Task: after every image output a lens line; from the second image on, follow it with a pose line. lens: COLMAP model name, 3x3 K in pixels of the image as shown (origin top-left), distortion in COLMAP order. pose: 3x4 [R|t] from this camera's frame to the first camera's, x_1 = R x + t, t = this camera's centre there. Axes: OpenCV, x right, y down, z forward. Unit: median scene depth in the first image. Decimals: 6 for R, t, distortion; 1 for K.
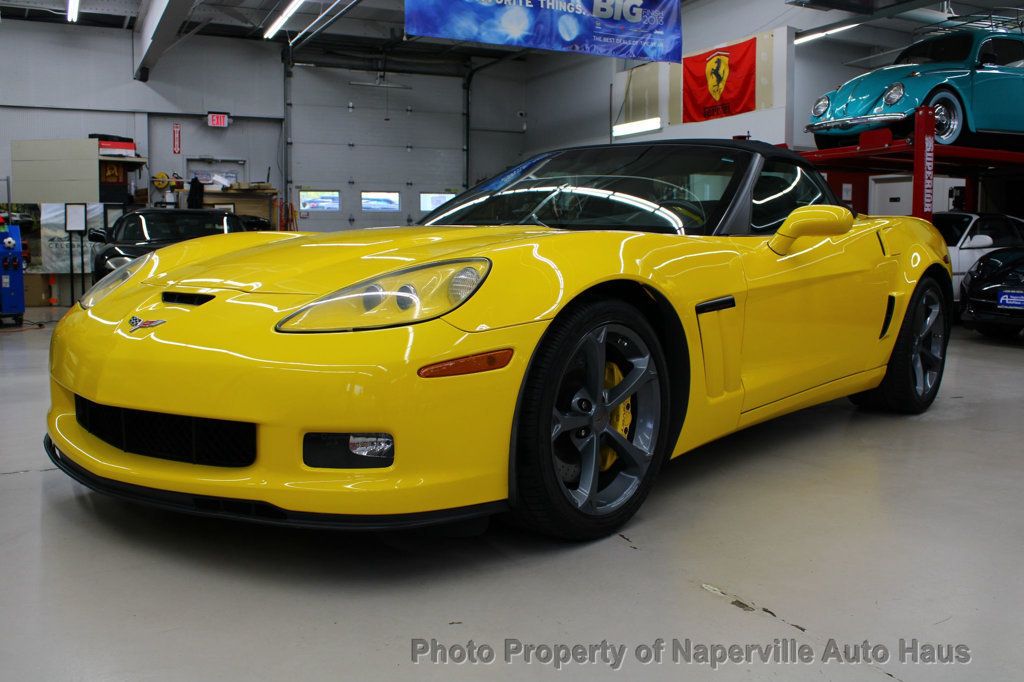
lens RADIAL K [[955.0, 0, 515.0], [0, 955.0, 344.9], [0, 0, 1]] dist [-0.152341, 0.158450]
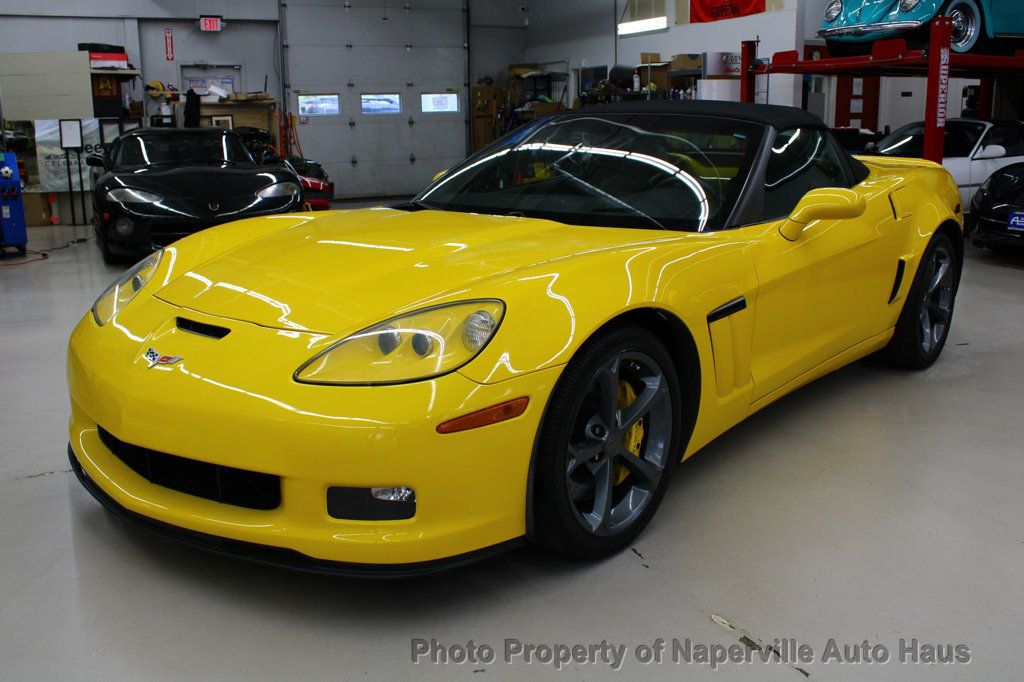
lens RADIAL K [[956.7, 0, 518.5], [0, 956.7, 346.2], [0, 0, 1]] dist [-0.146533, 0.147671]
pose [[0.999882, -0.015218, -0.002129, -0.001789], [0.015366, 0.991823, 0.126690, -0.031935], [0.000184, -0.126708, 0.991940, -0.000804]]
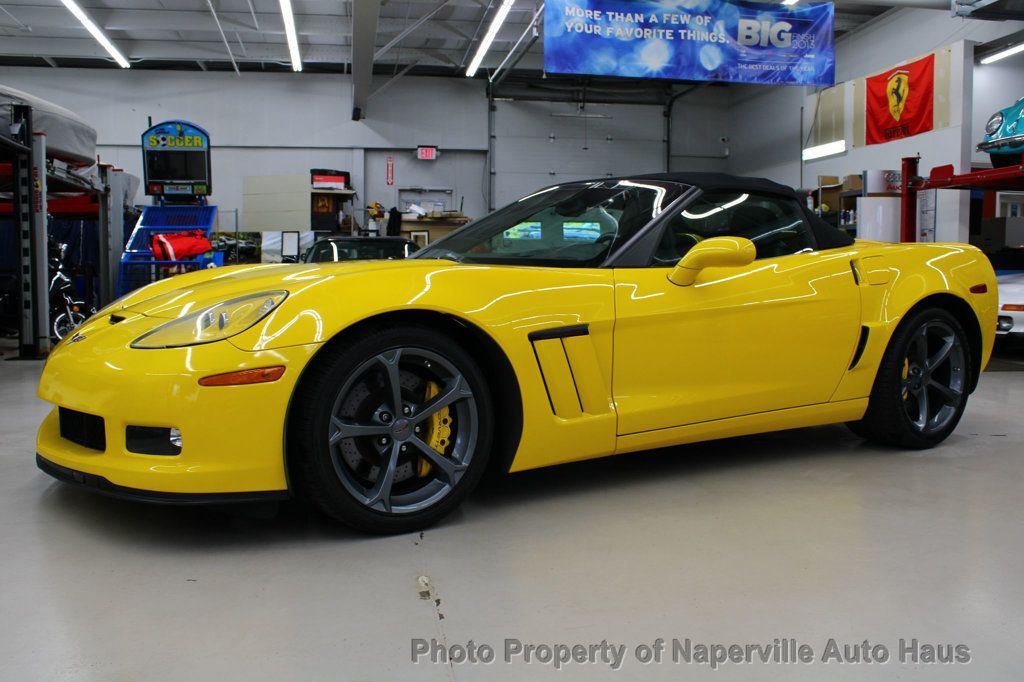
lens RADIAL K [[951.5, 0, 514.4], [0, 951.5, 340.3], [0, 0, 1]] dist [-0.148086, 0.143485]
pose [[0.959147, 0.021248, -0.282109, 0.110519], [-0.029206, 0.999284, -0.024033, -0.001453], [0.281396, 0.031290, 0.959081, -0.012926]]
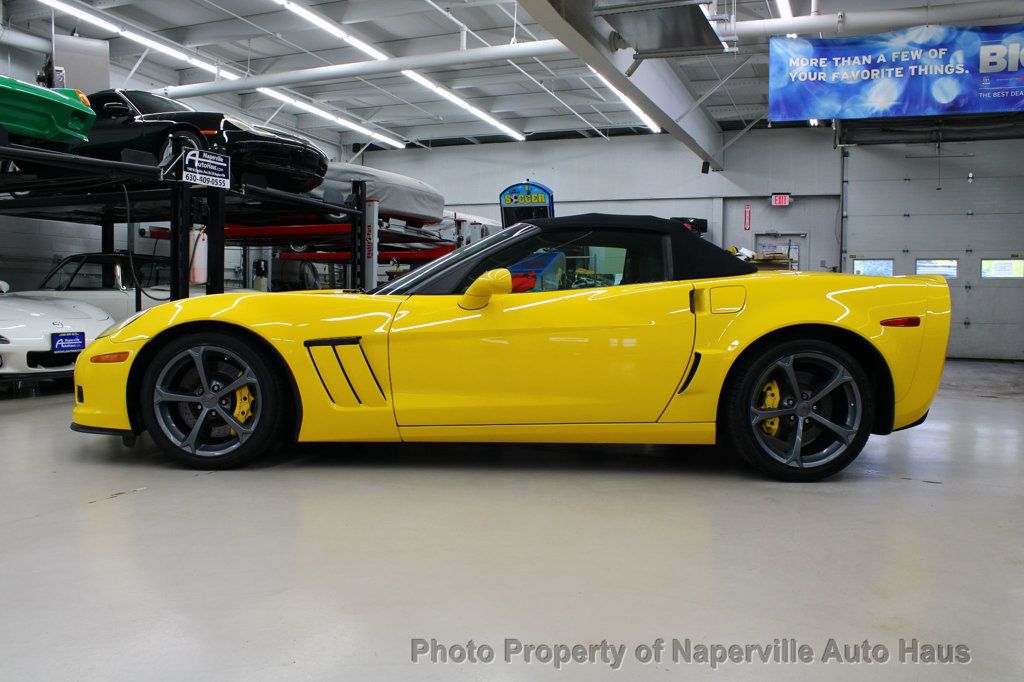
lens RADIAL K [[885.4, 0, 514.1], [0, 885.4, 341.4], [0, 0, 1]] dist [-0.167620, 0.156024]
pose [[0.660390, 0.037333, -0.749994, 0.333332], [-0.089547, 0.995552, -0.029292, -0.006672], [0.745564, 0.086503, 0.660796, 0.074262]]
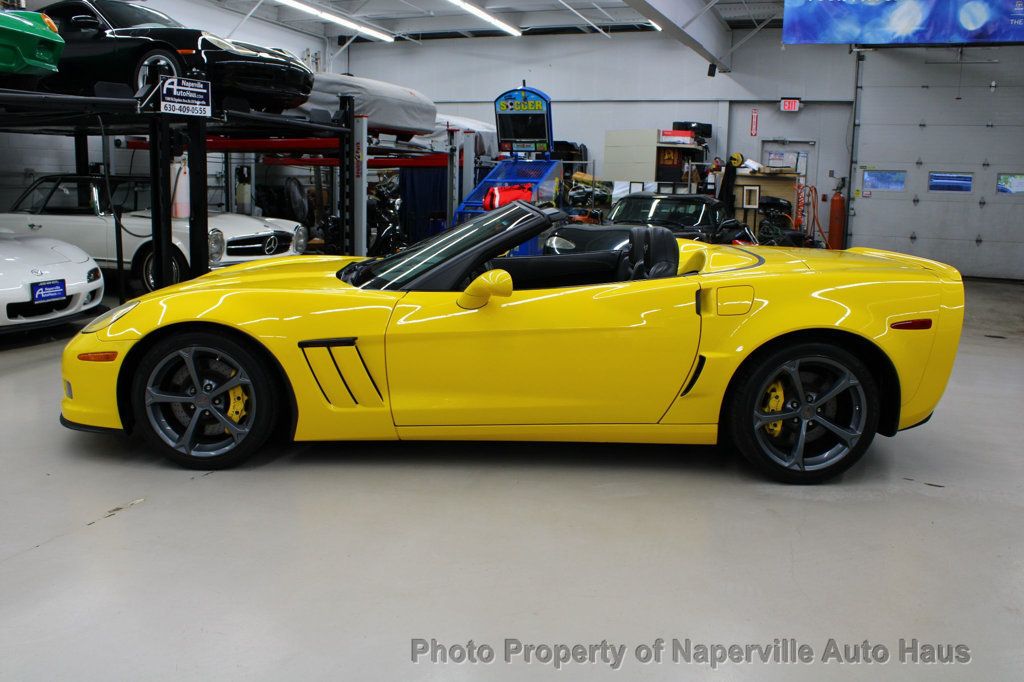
lens RADIAL K [[915.1, 0, 511.0], [0, 915.1, 338.3], [0, 0, 1]] dist [-0.168665, 0.165541]
pose [[0.663979, 0.138473, -0.734818, 0.328740], [-0.097347, 0.990348, 0.098665, -0.049635], [0.741388, 0.006021, 0.671050, 0.068879]]
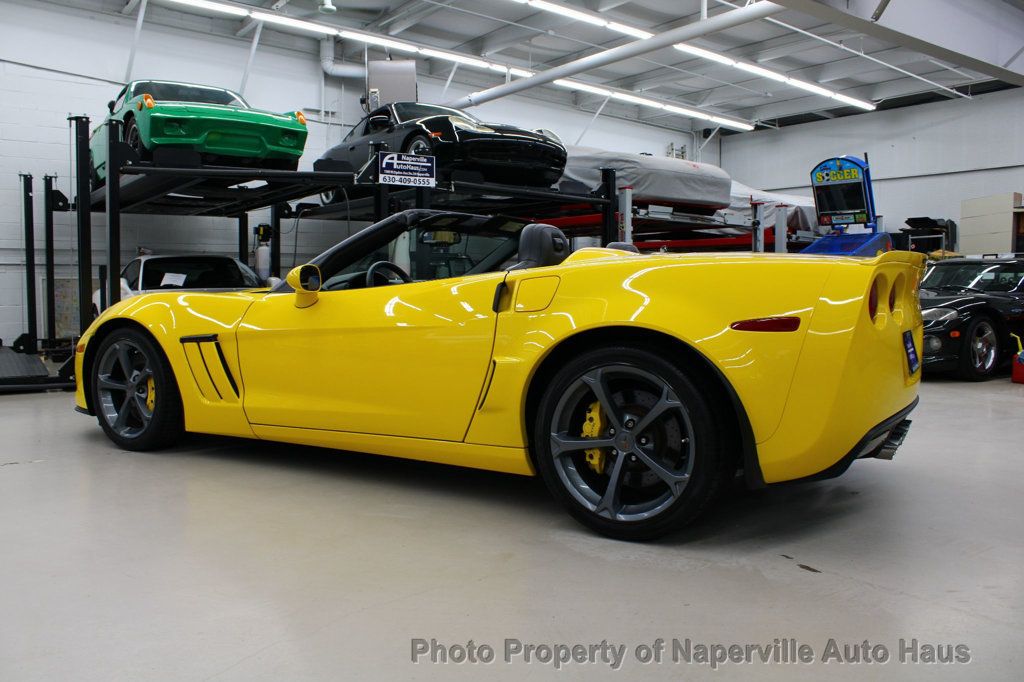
lens RADIAL K [[865.6, 0, 511.5], [0, 865.6, 339.4], [0, 0, 1]] dist [-0.173185, 0.165047]
pose [[0.166807, 0.056190, -0.984387, 0.388464], [-0.103357, 0.993871, 0.039218, -0.034793], [0.980557, 0.095202, 0.171592, 0.298326]]
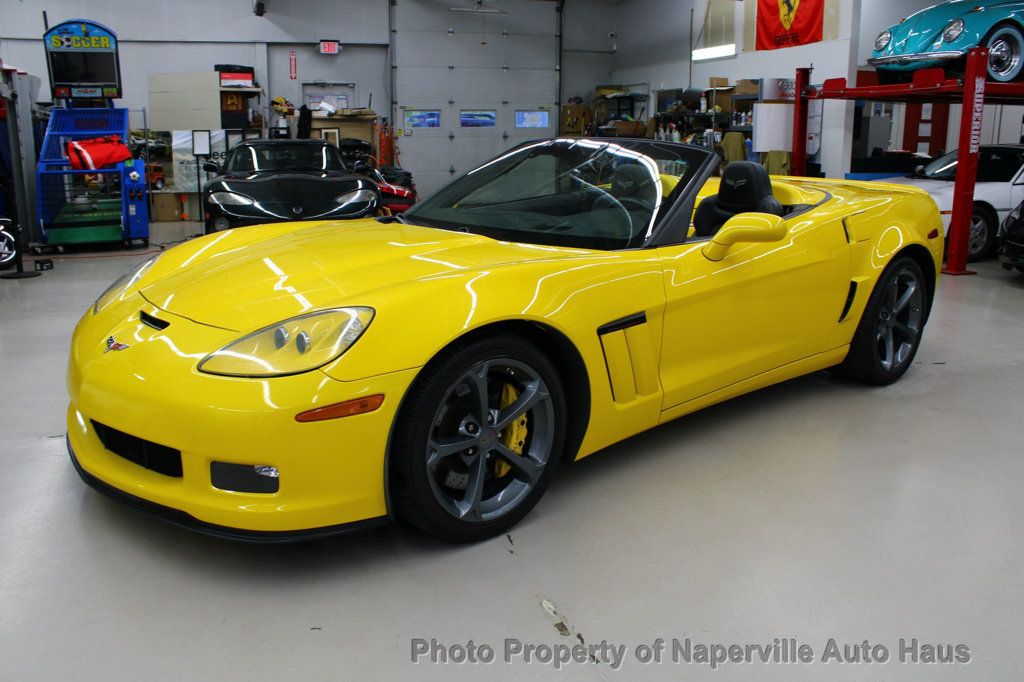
lens RADIAL K [[876.1, 0, 515.2], [0, 876.1, 340.6], [0, 0, 1]] dist [-0.165121, 0.144229]
pose [[0.990584, 0.030258, -0.133523, 0.052836], [-0.013156, 0.991796, 0.127155, -0.035285], [0.136275, -0.124201, 0.982855, -0.001866]]
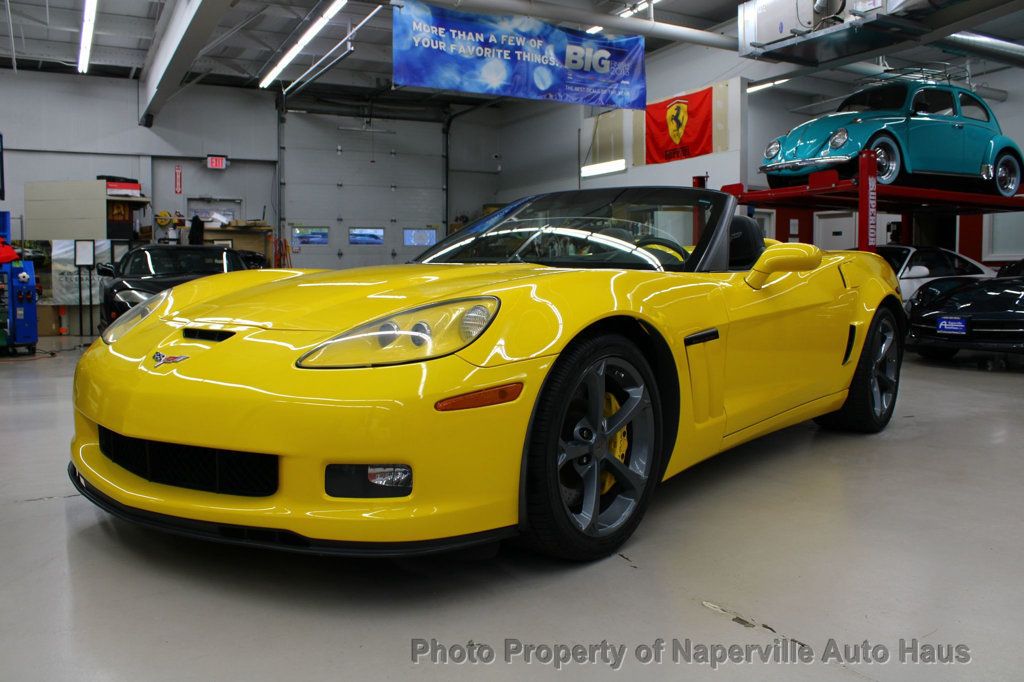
lens RADIAL K [[879.8, 0, 513.4], [0, 879.8, 342.6], [0, 0, 1]] dist [-0.167210, 0.158879]
pose [[0.999522, -0.006442, 0.030233, -0.007440], [0.007292, 0.999579, -0.028093, -0.002314], [-0.030039, 0.028300, 0.999148, 0.004370]]
